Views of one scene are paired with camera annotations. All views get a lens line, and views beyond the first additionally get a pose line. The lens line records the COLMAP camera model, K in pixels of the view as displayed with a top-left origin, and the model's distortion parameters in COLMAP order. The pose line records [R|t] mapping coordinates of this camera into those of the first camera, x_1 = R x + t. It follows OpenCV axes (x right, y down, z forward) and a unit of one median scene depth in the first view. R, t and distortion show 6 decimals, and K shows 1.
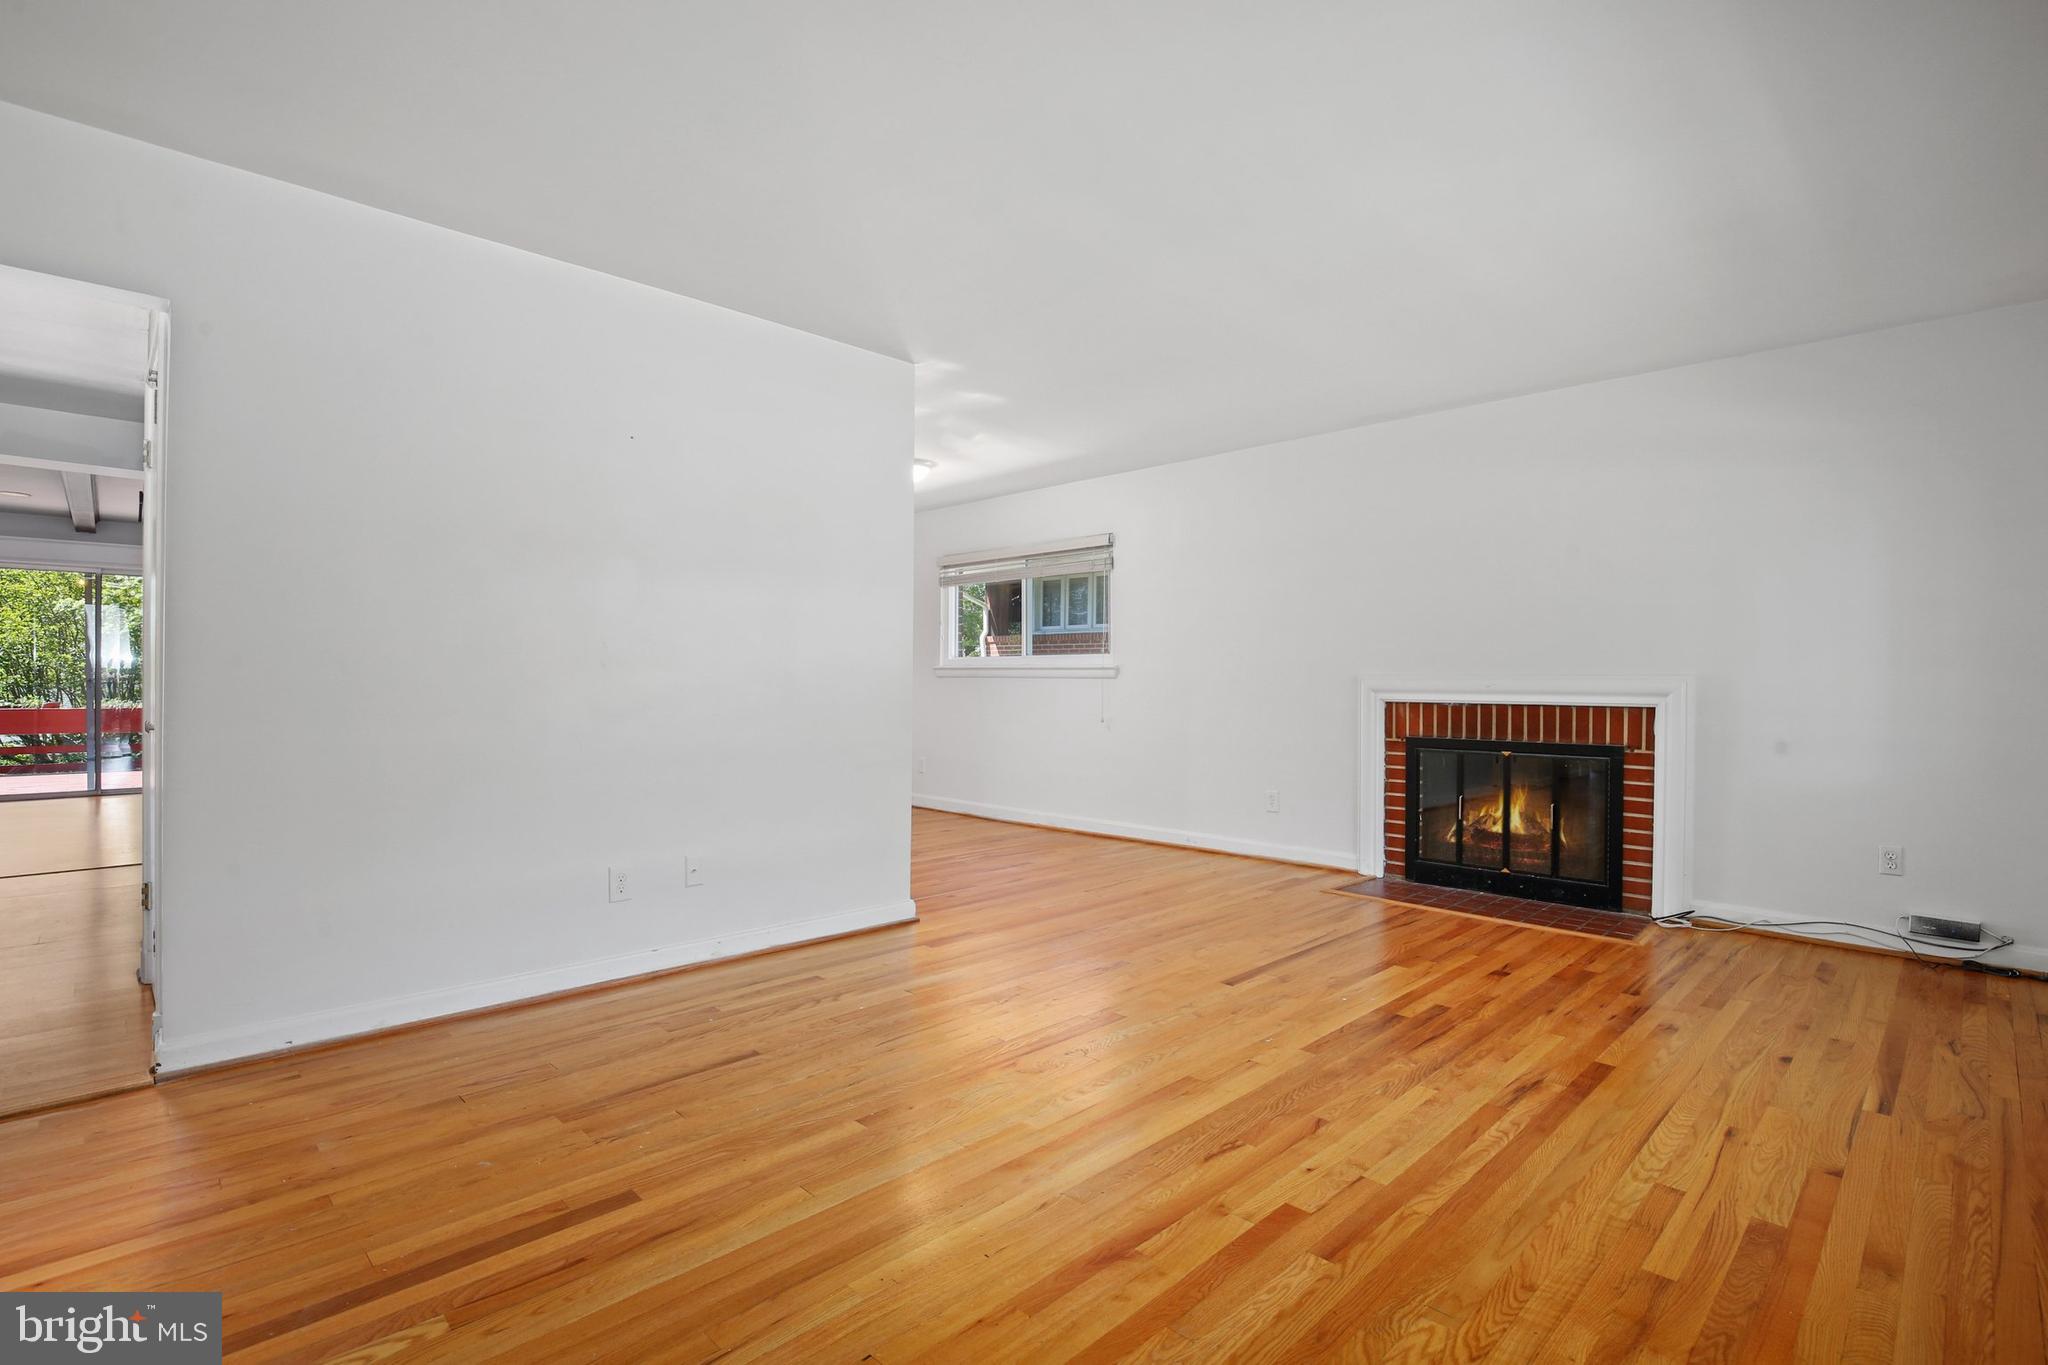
lens RADIAL K [[952.2, 0, 1005.1], [0, 952.2, 690.6], [0, 0, 1]] dist [-0.024306, 0.003381]
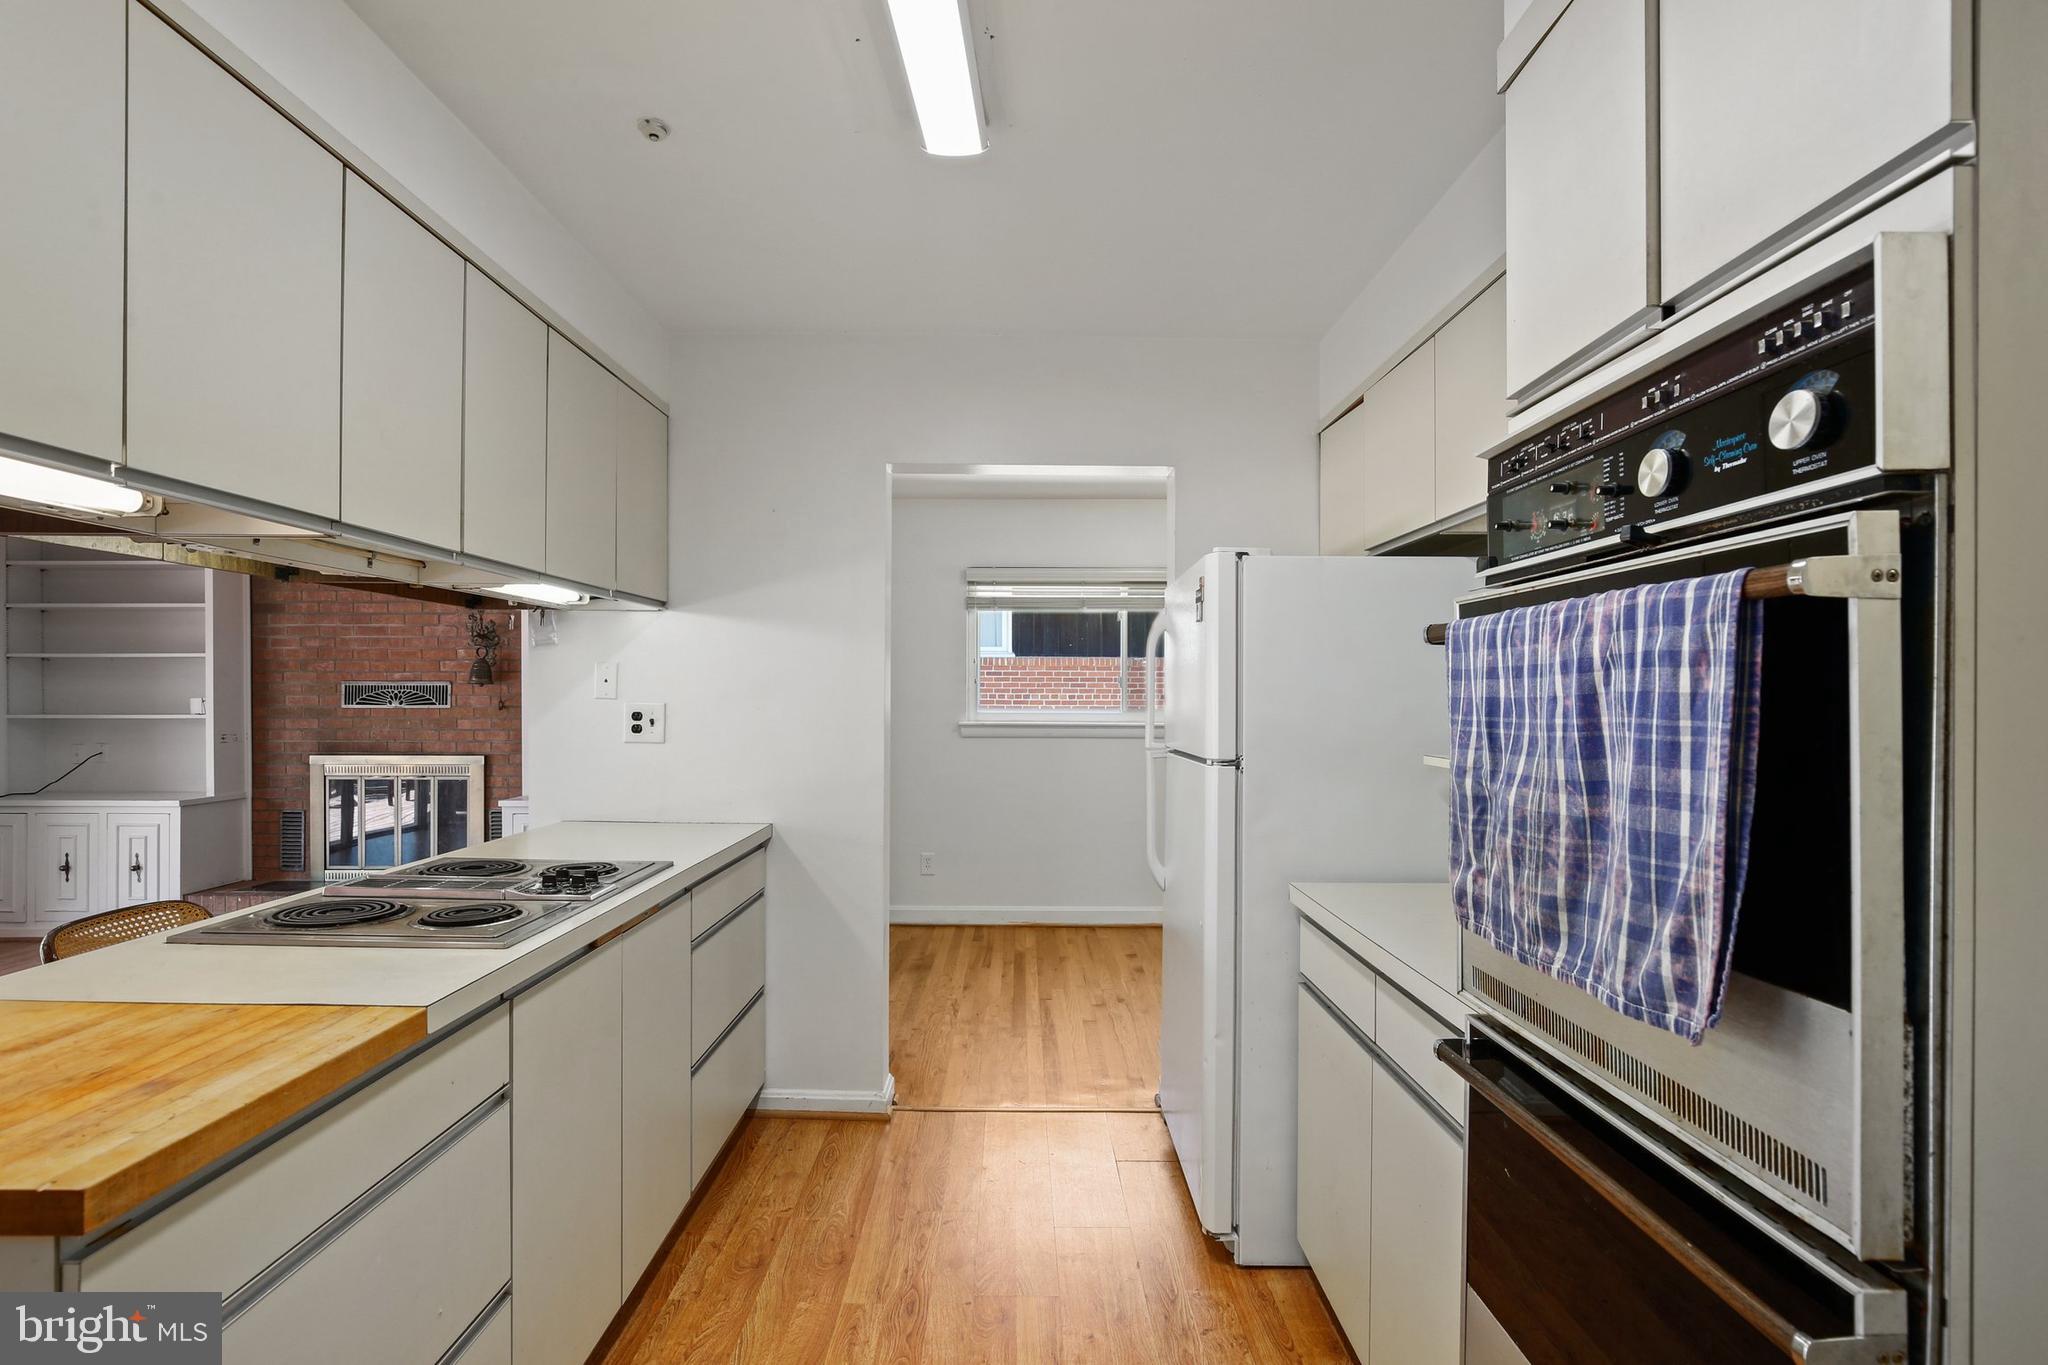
lens RADIAL K [[952.2, 0, 1009.9], [0, 952.2, 694.4], [0, 0, 1]] dist [-0.024306, 0.003381]
pose [[0.700662, 0.000144, 0.713493, -1.001276], [0.008708, 0.999924, -0.008752, -0.071901], [-0.713440, 0.012345, 0.700608, 0.870610]]
